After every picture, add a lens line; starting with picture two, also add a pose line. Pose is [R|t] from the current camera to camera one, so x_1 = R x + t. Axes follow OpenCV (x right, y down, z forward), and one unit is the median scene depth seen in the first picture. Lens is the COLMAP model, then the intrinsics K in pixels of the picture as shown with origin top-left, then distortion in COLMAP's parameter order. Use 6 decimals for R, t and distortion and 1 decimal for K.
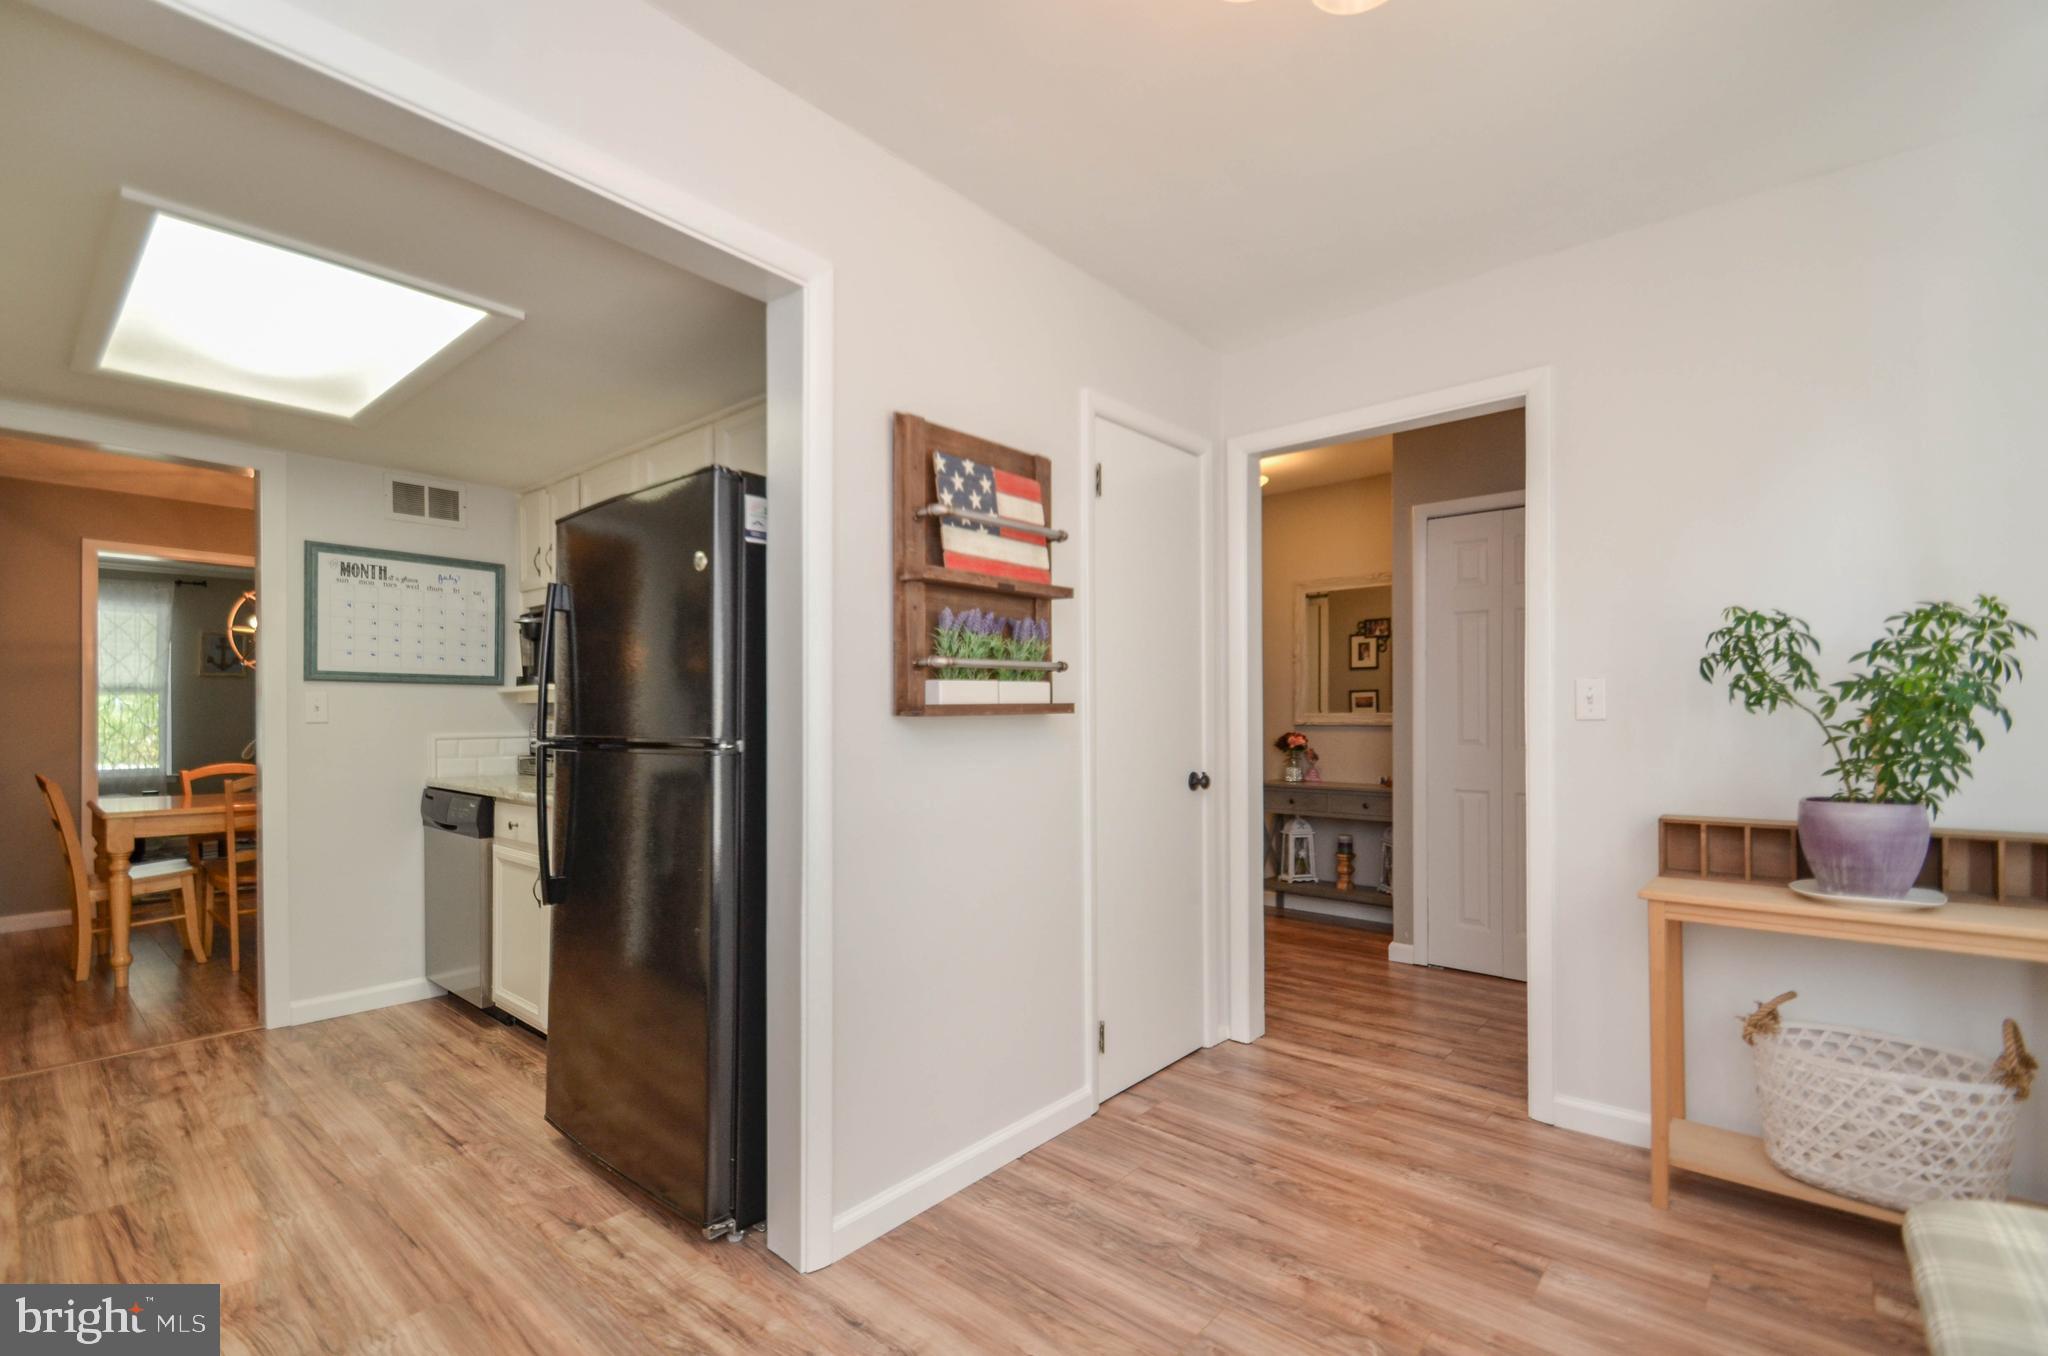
lens RADIAL K [[913.8, 0, 1056.8], [0, 913.8, 716.1], [0, 0, 1]] dist [0.008456, -0.006515]
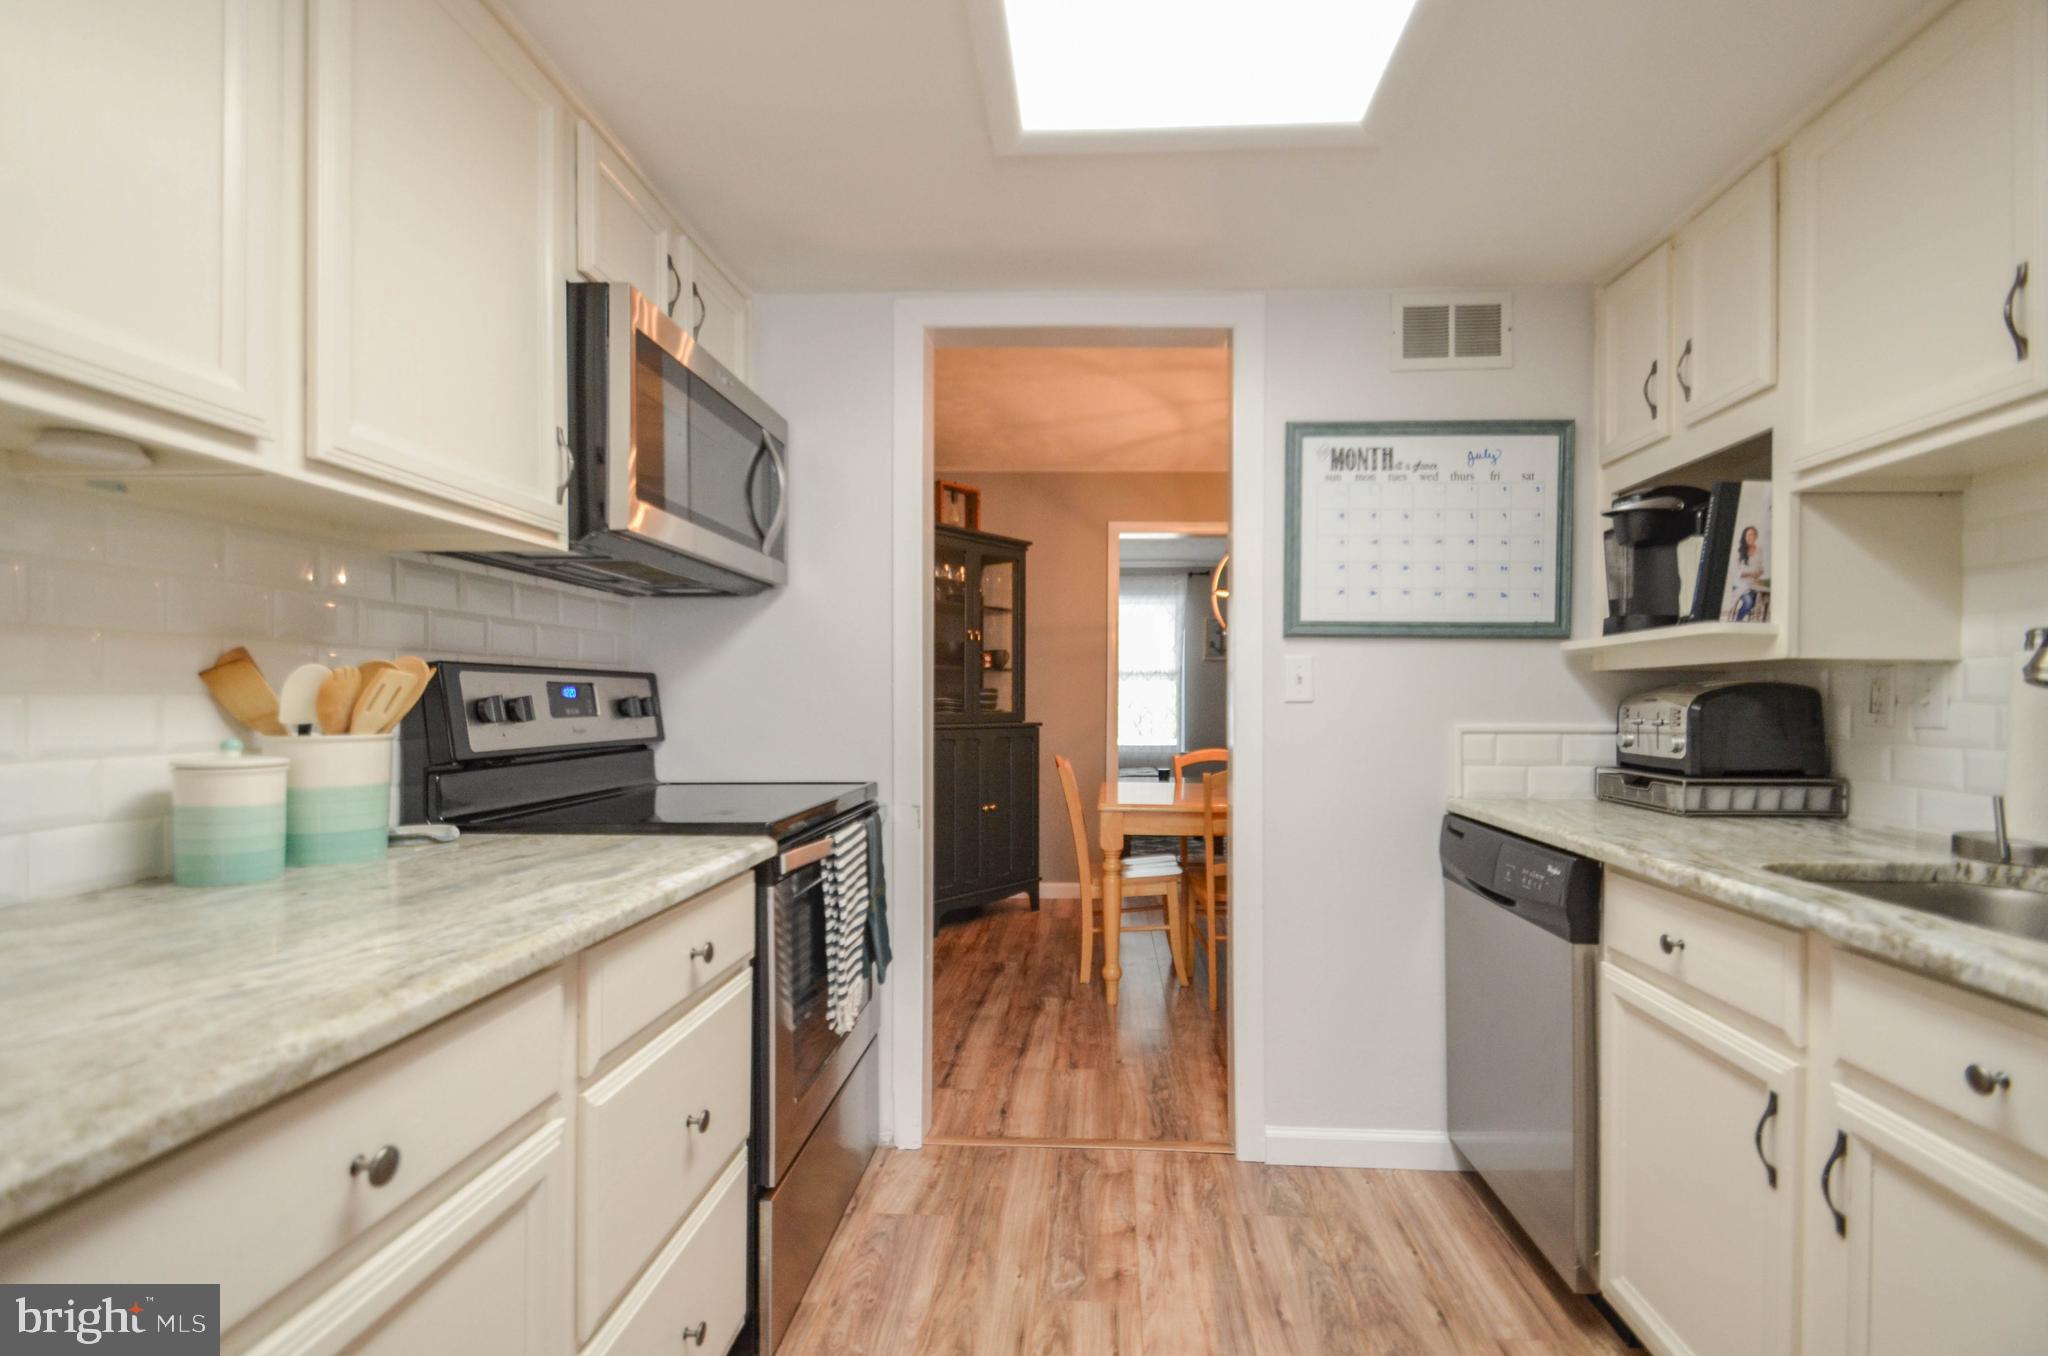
lens RADIAL K [[913.8, 0, 1033.2], [0, 913.8, 688.9], [0, 0, 1]] dist [0.008456, -0.006515]
pose [[0.579041, -0.004593, -0.815286, -0.357653], [-0.008673, 0.999893, -0.011793, 0.006919], [0.815252, 0.013899, 0.578939, 0.433802]]
